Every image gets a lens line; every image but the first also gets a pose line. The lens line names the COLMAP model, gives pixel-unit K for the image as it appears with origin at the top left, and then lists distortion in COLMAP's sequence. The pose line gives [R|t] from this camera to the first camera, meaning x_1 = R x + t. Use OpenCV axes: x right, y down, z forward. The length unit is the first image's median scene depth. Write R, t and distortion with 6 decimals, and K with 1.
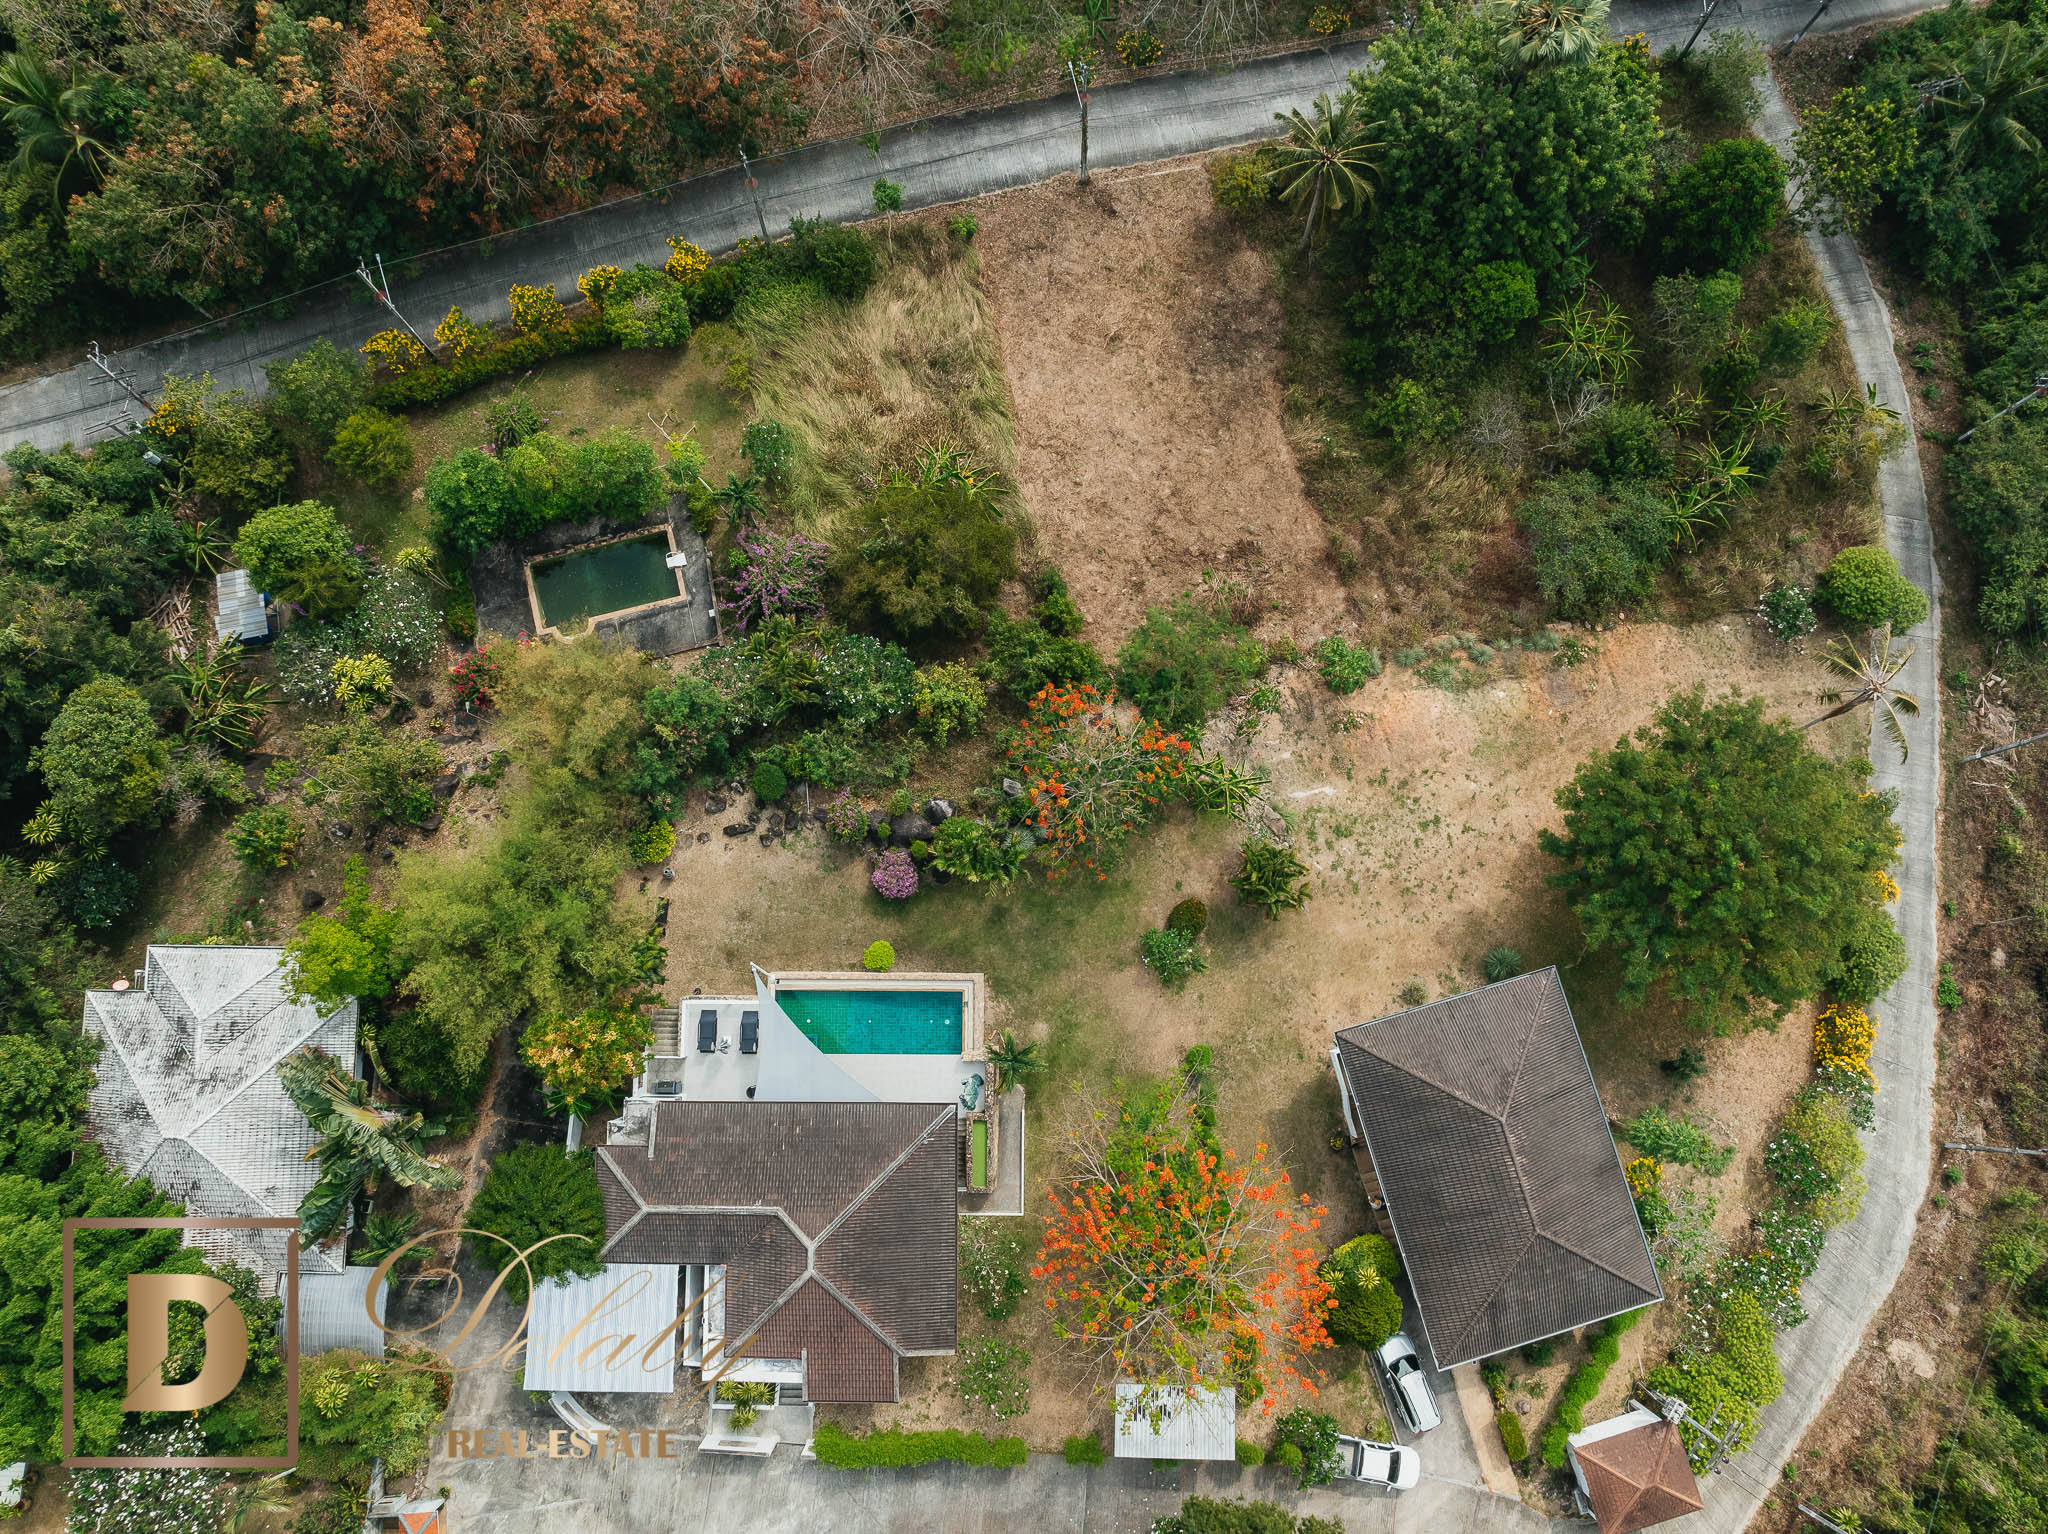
lens RADIAL K [[1340.0, 0, 1037.3], [0, 1340.0, 759.8], [0, 0, 1]] dist [-0.040700, 0.004121]
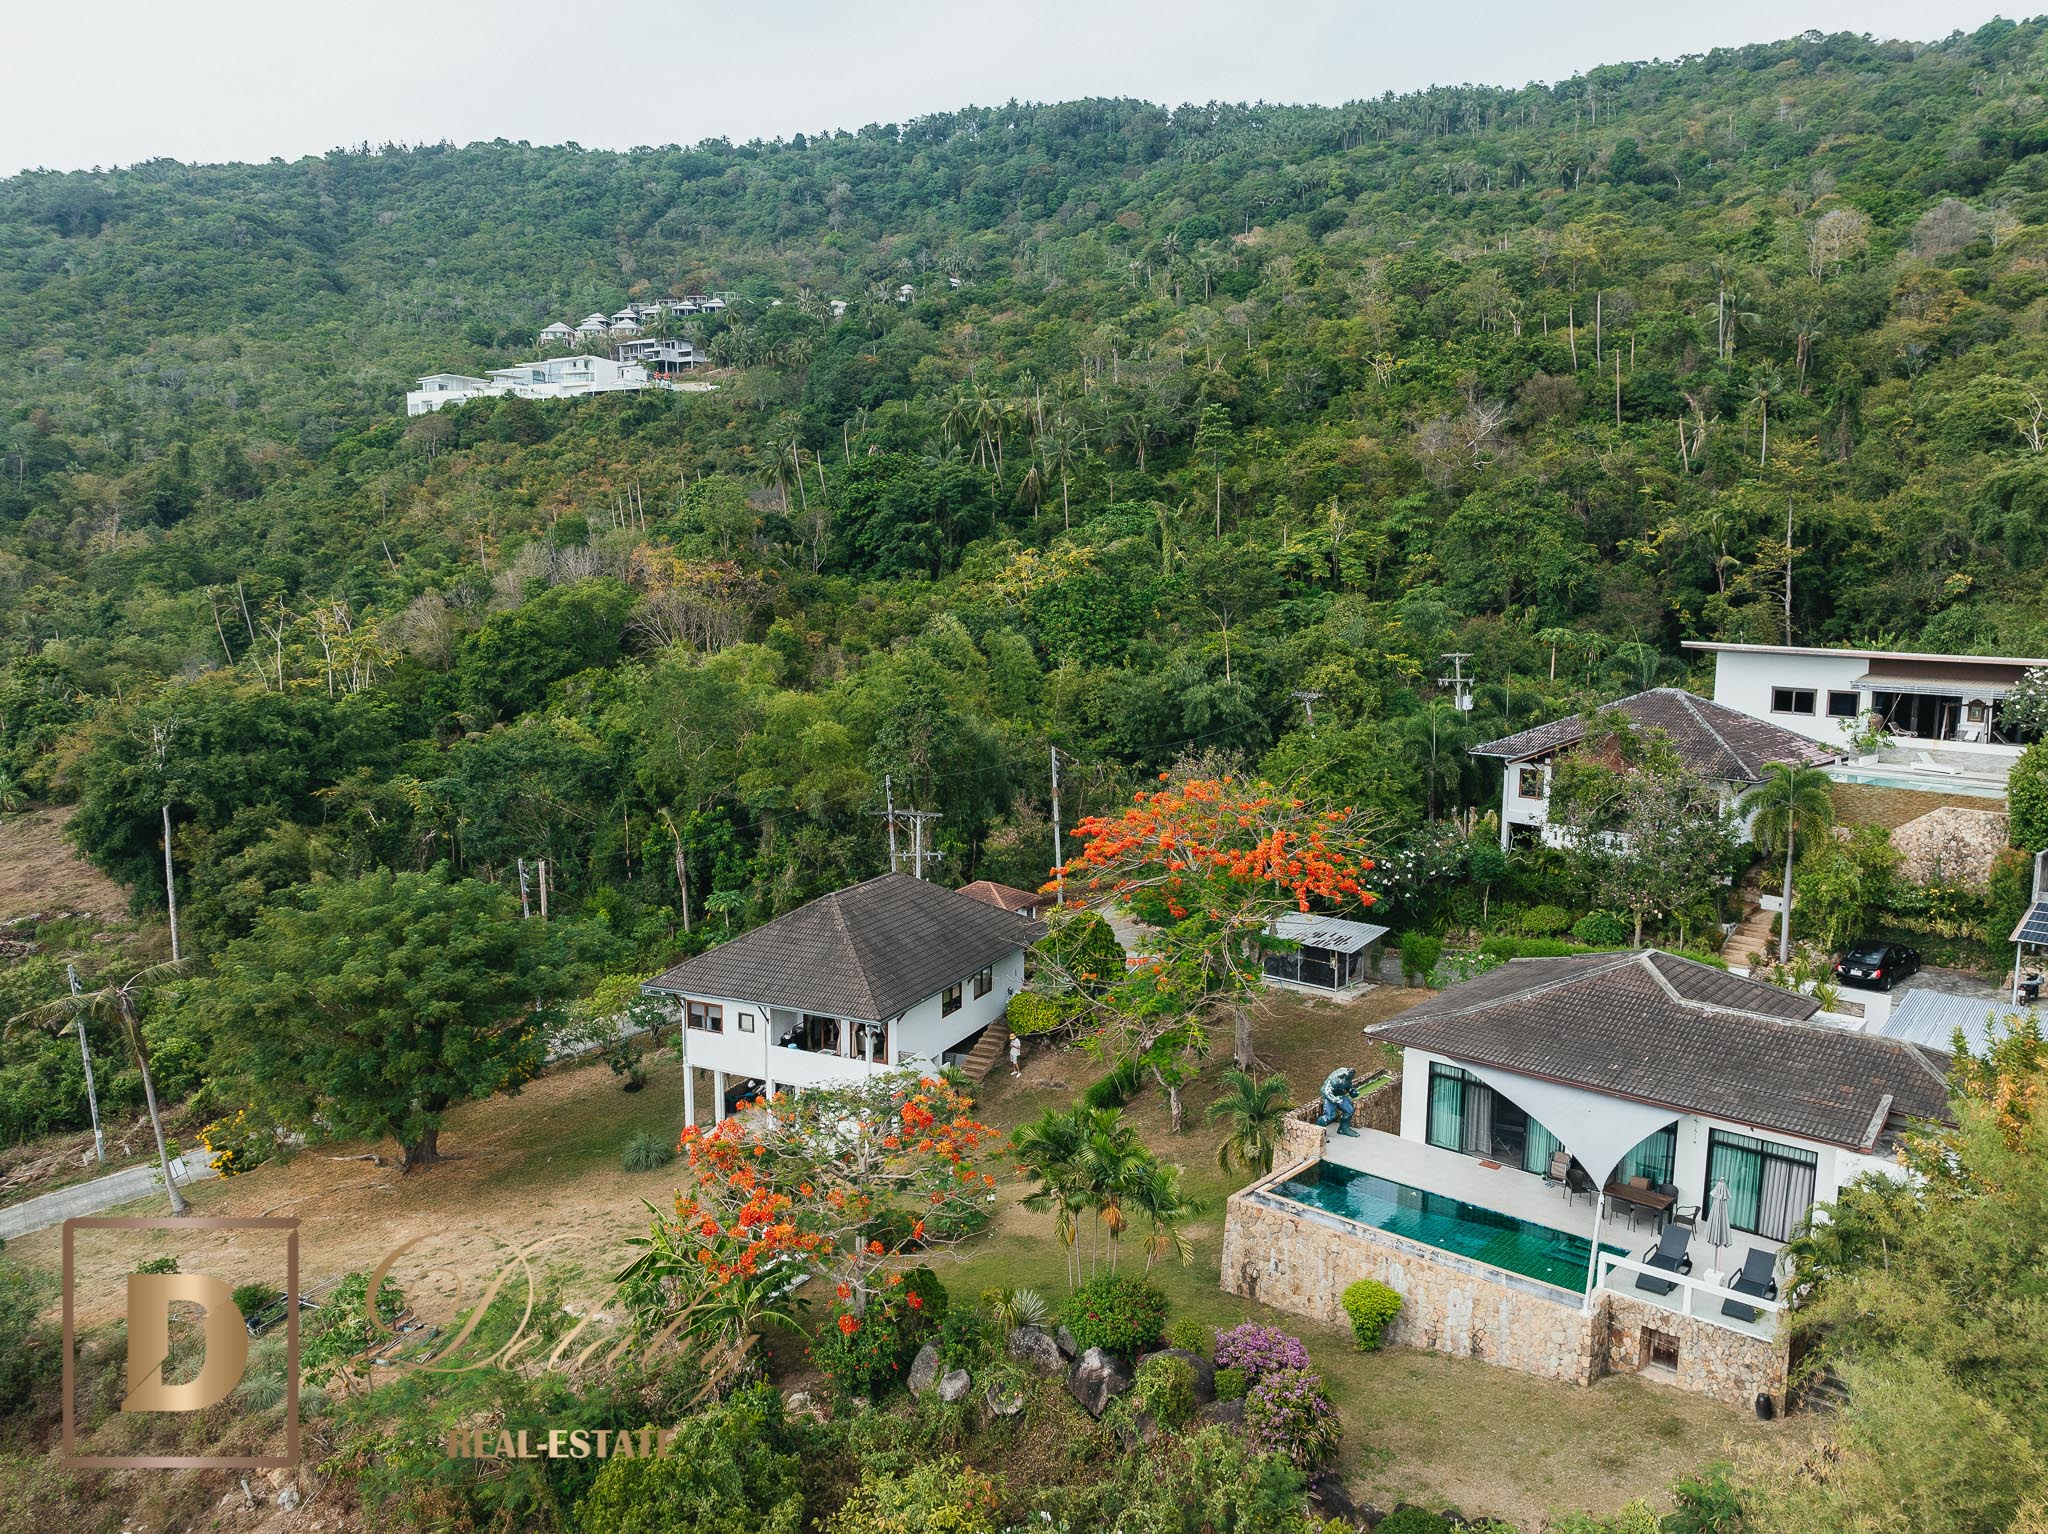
lens RADIAL K [[1469.8, 0, 1025.1], [0, 1469.8, 765.6], [0, 0, 1]] dist [-0.043455, 0.005264]
pose [[-0.749743, -0.091437, 0.655382, -0.354999], [0.655594, 0.031921, 0.754439, -0.355839], [-0.089904, 0.995299, 0.036013, 0.767308]]
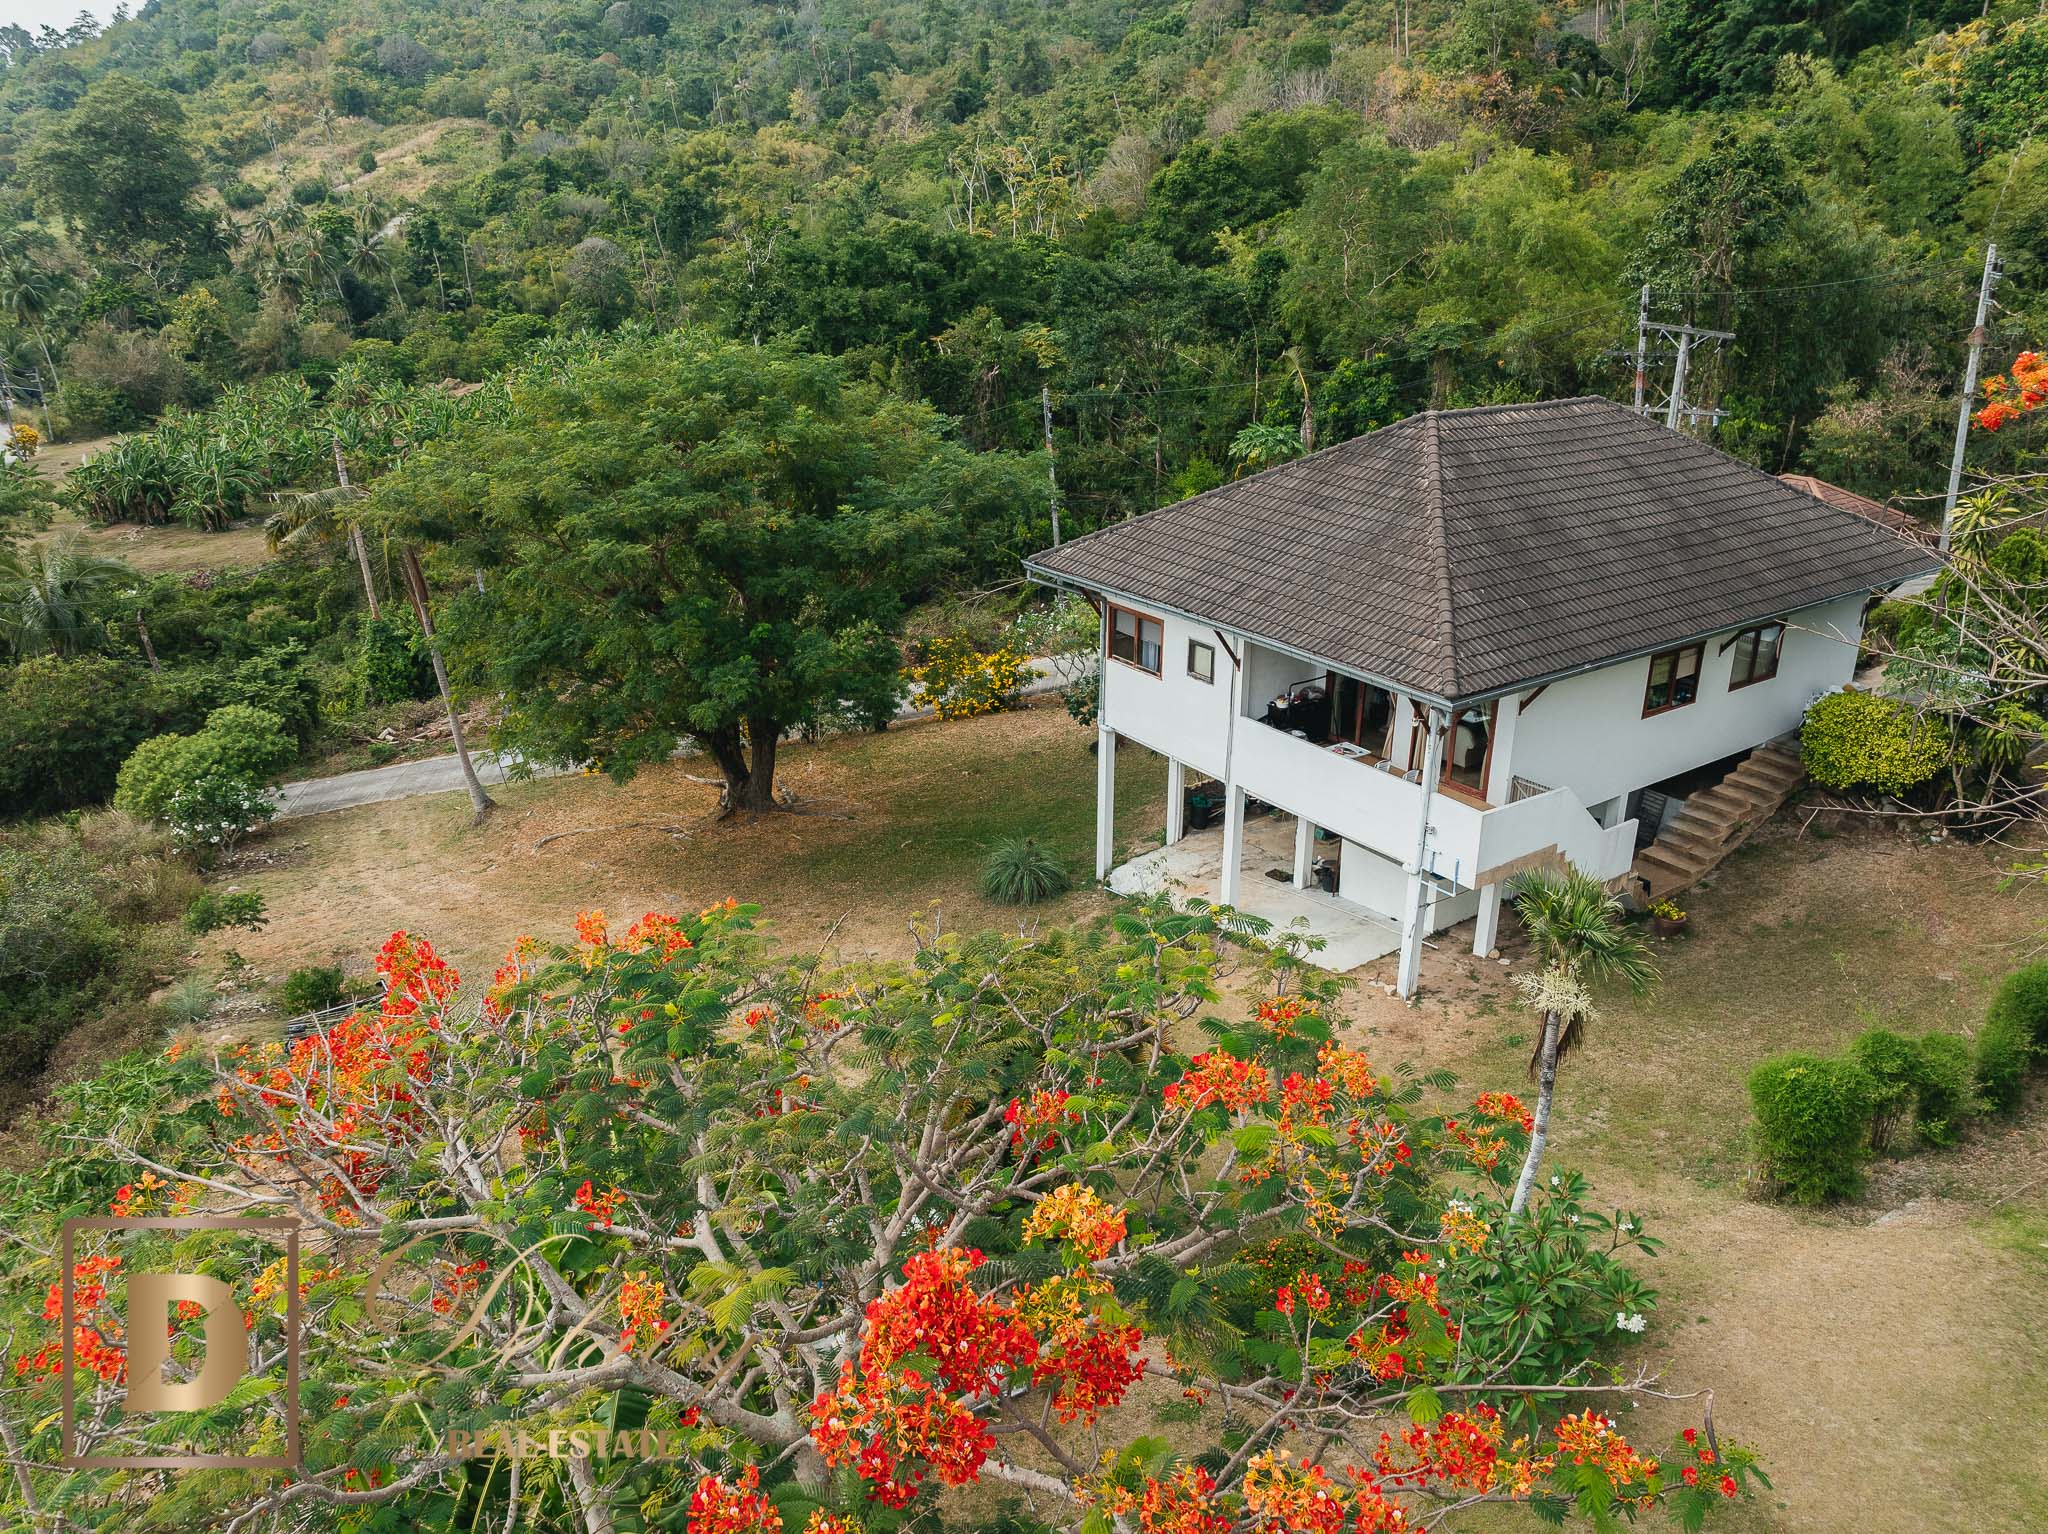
lens RADIAL K [[1442.8, 0, 1025.1], [0, 1442.8, 767.3], [0, 0, 1]] dist [-0.055268, 0.025595]
pose [[-0.310294, -0.344396, 0.886064, -0.044006], [0.942974, 0.006631, 0.332801, 0.000956], [-0.120490, 0.938801, 0.322698, 0.864146]]
